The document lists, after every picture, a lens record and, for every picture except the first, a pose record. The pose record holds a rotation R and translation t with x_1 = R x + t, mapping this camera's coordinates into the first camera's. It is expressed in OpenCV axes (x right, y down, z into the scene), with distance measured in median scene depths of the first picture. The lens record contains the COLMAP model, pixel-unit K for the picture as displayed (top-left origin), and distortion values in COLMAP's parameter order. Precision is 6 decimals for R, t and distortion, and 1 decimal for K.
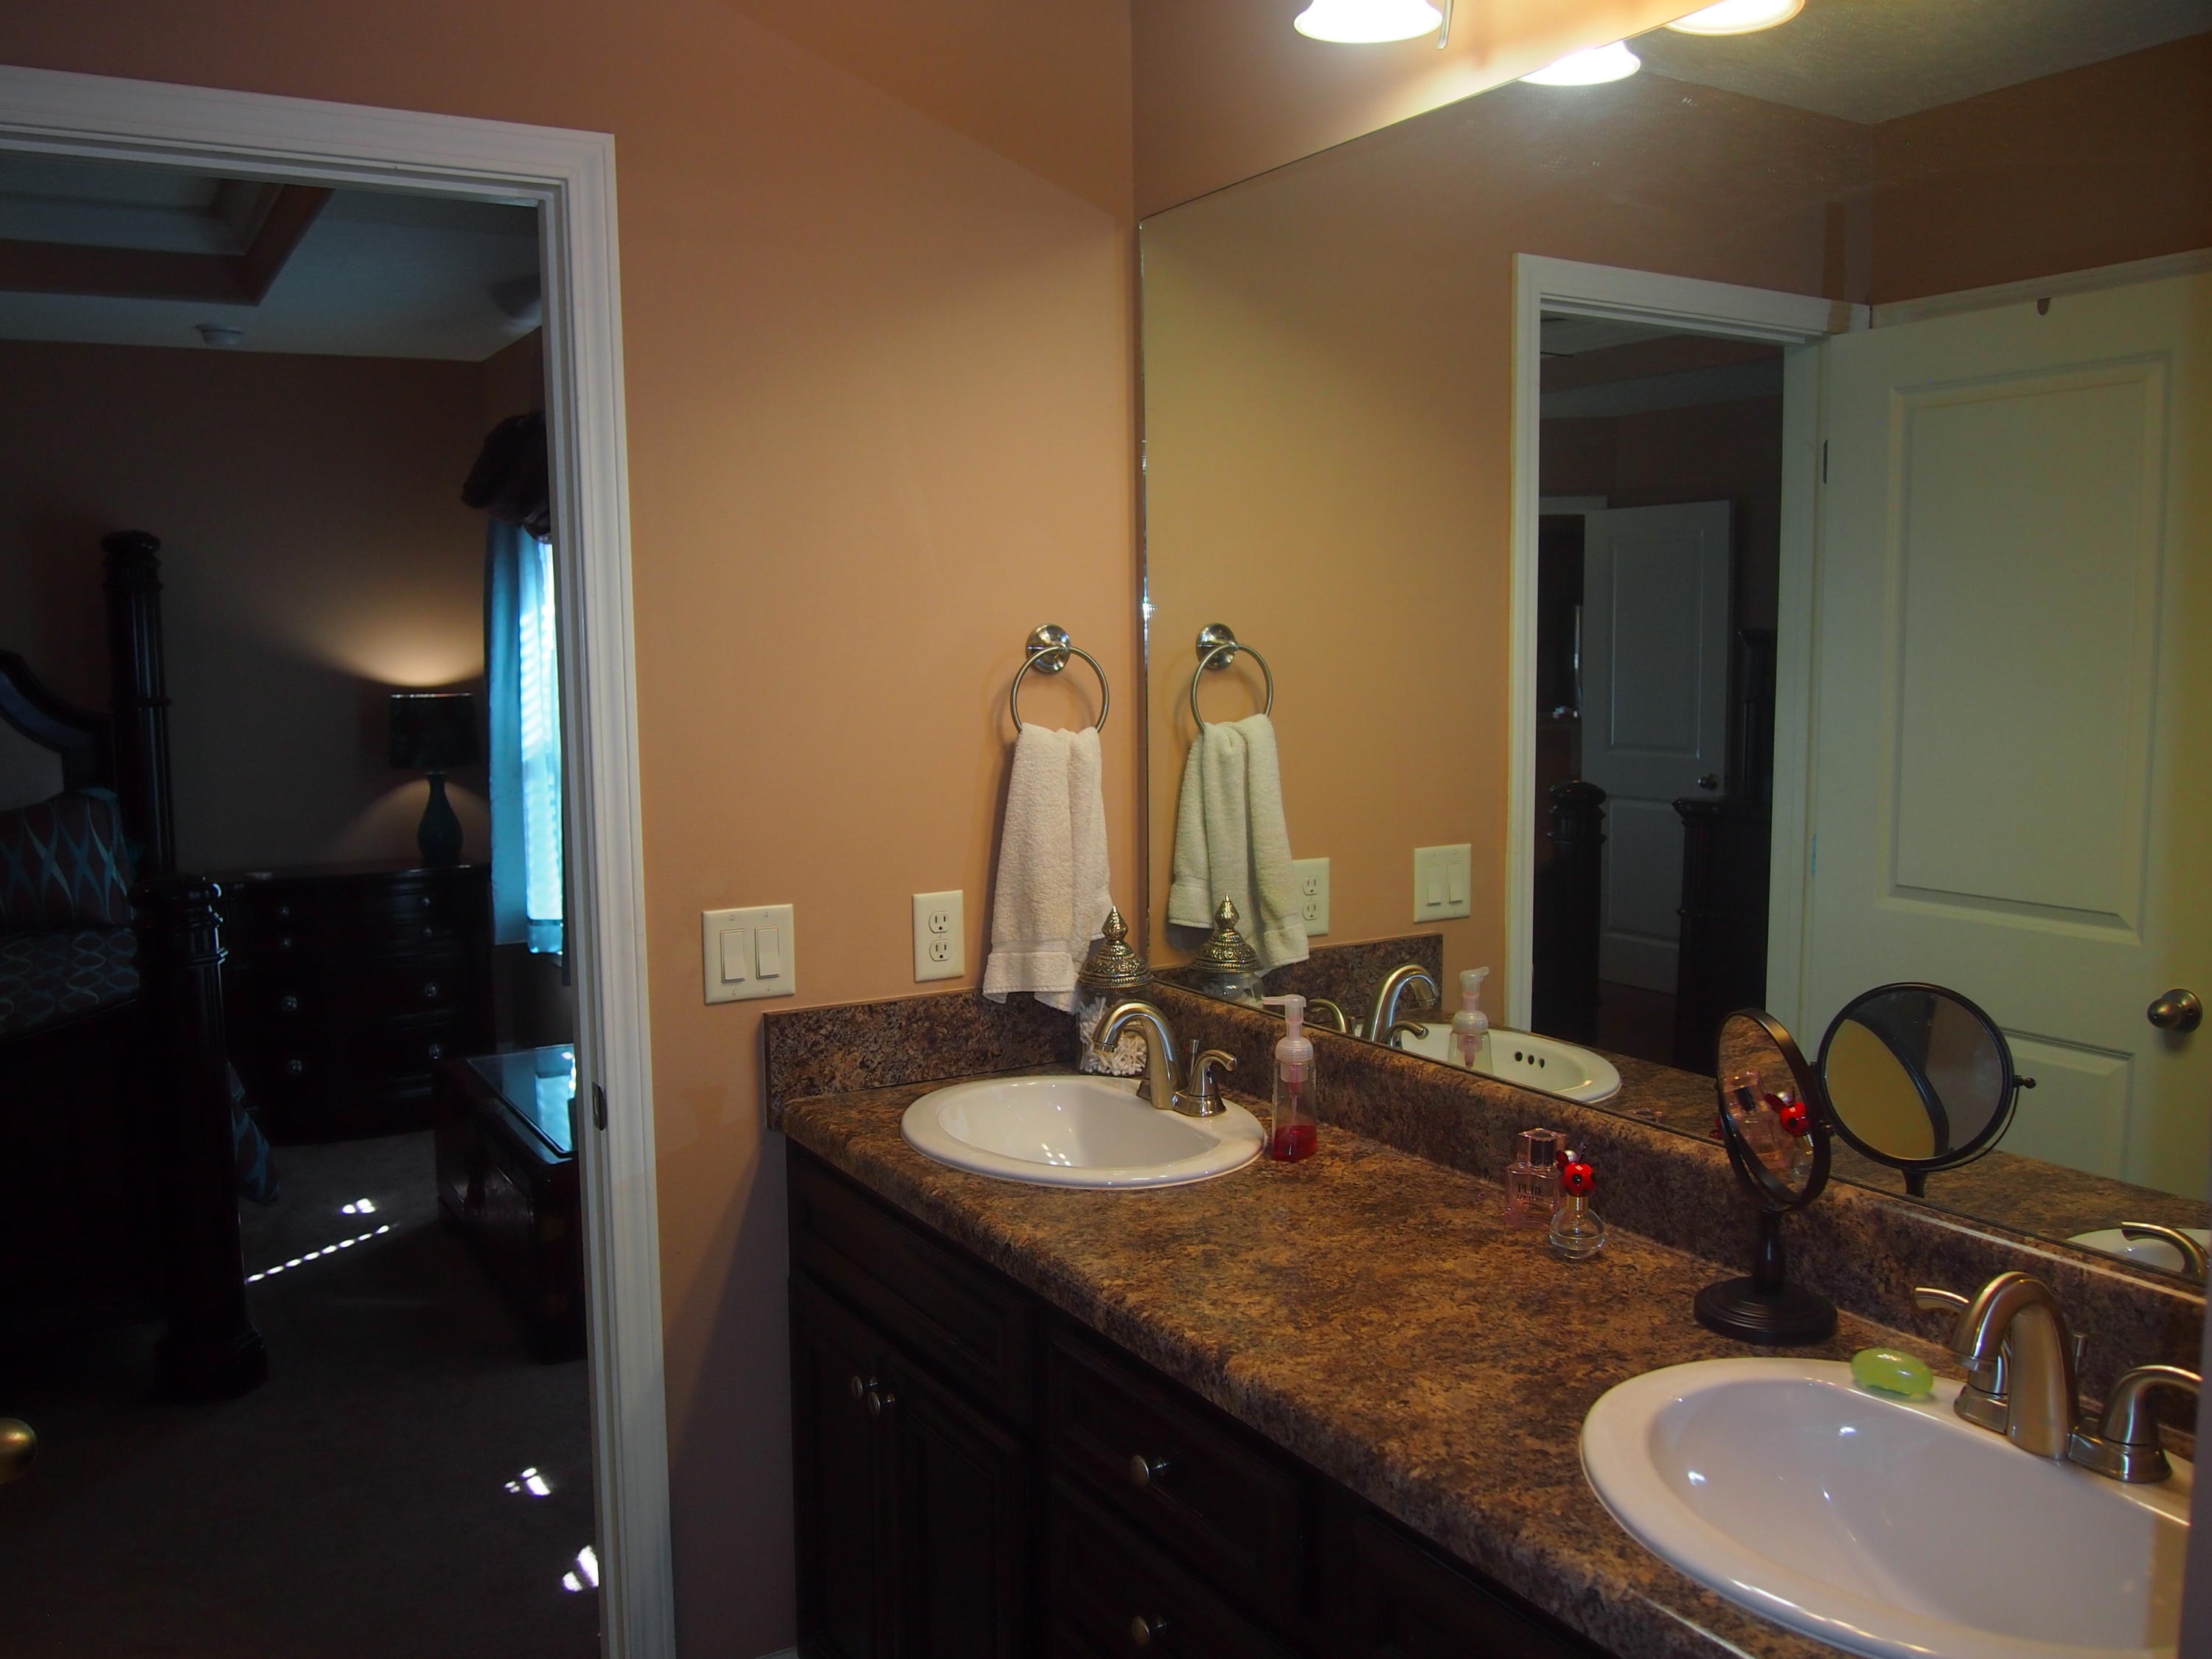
lens RADIAL K [[1790.3, 0, 1105.9], [0, 1790.3, 827.7], [0, 0, 1]] dist [-0.070715, 0.027860]
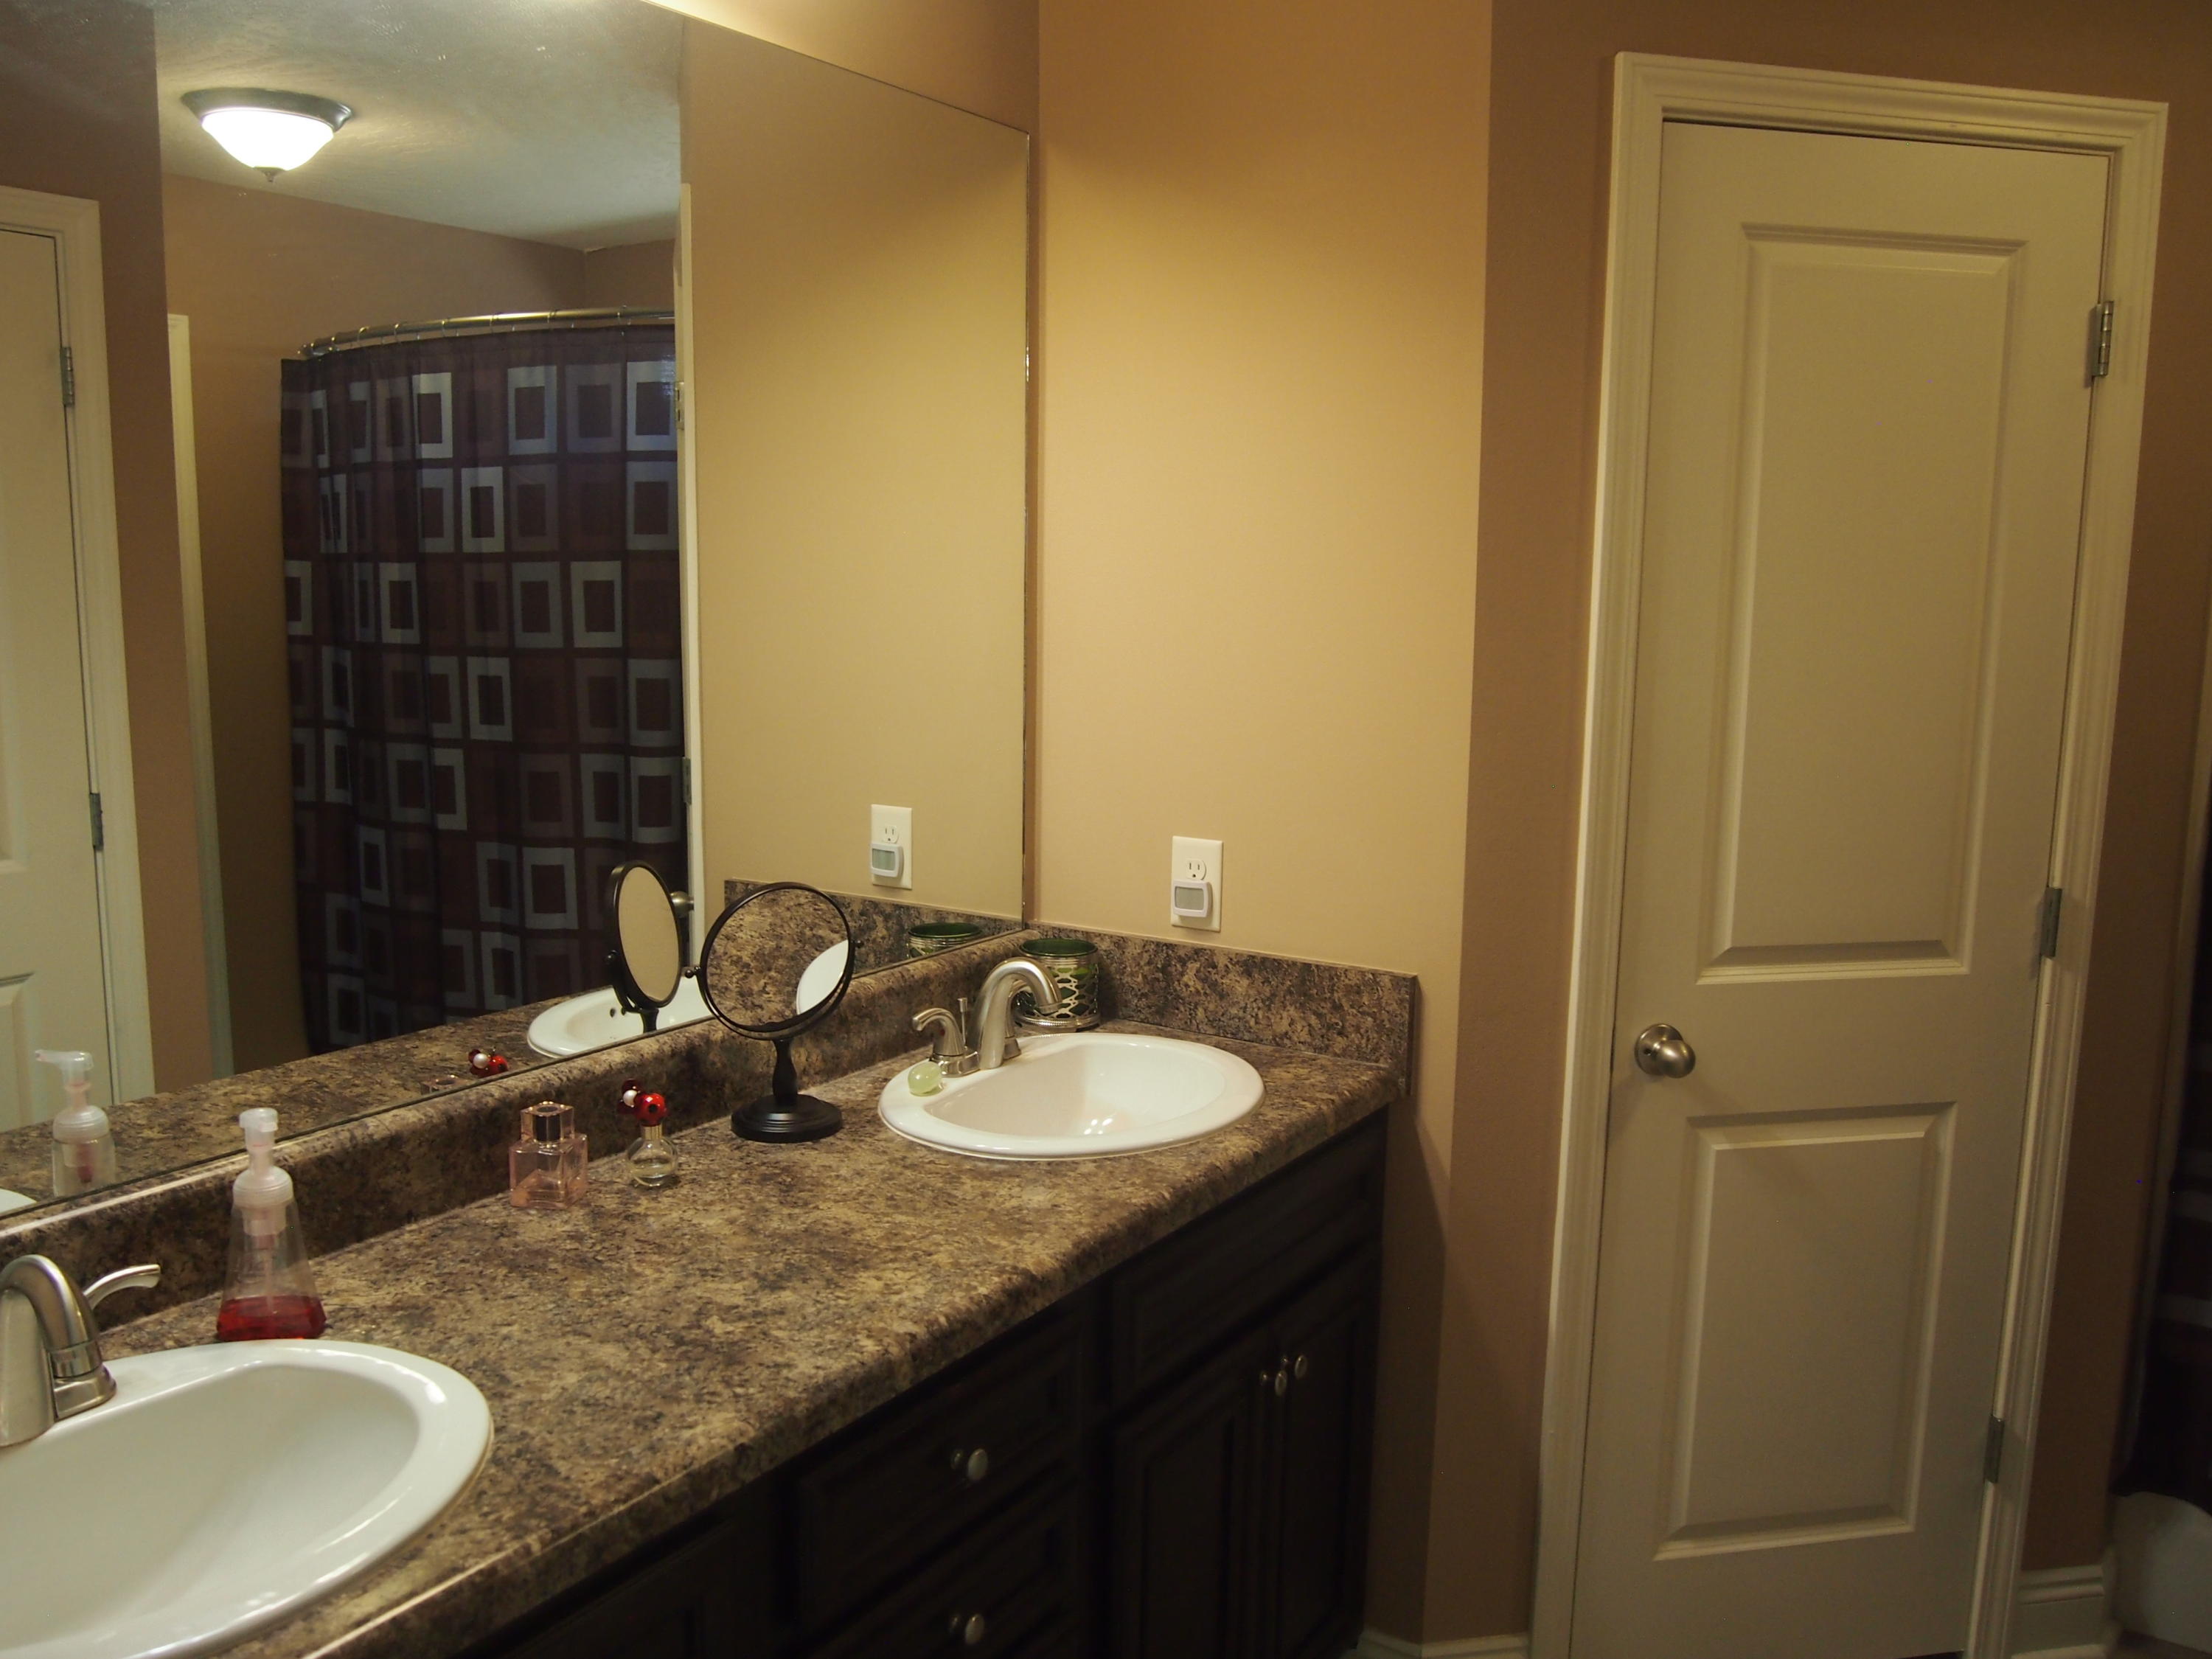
lens RADIAL K [[1790.3, 0, 1107.3], [0, 1790.3, 829.5], [0, 0, 1]] dist [-0.070715, 0.027860]
pose [[-0.439175, -0.136047, 0.888041, -0.843318], [0.081322, 0.978390, 0.190105, -0.151959], [-0.894713, 0.155707, -0.418621, 1.334736]]
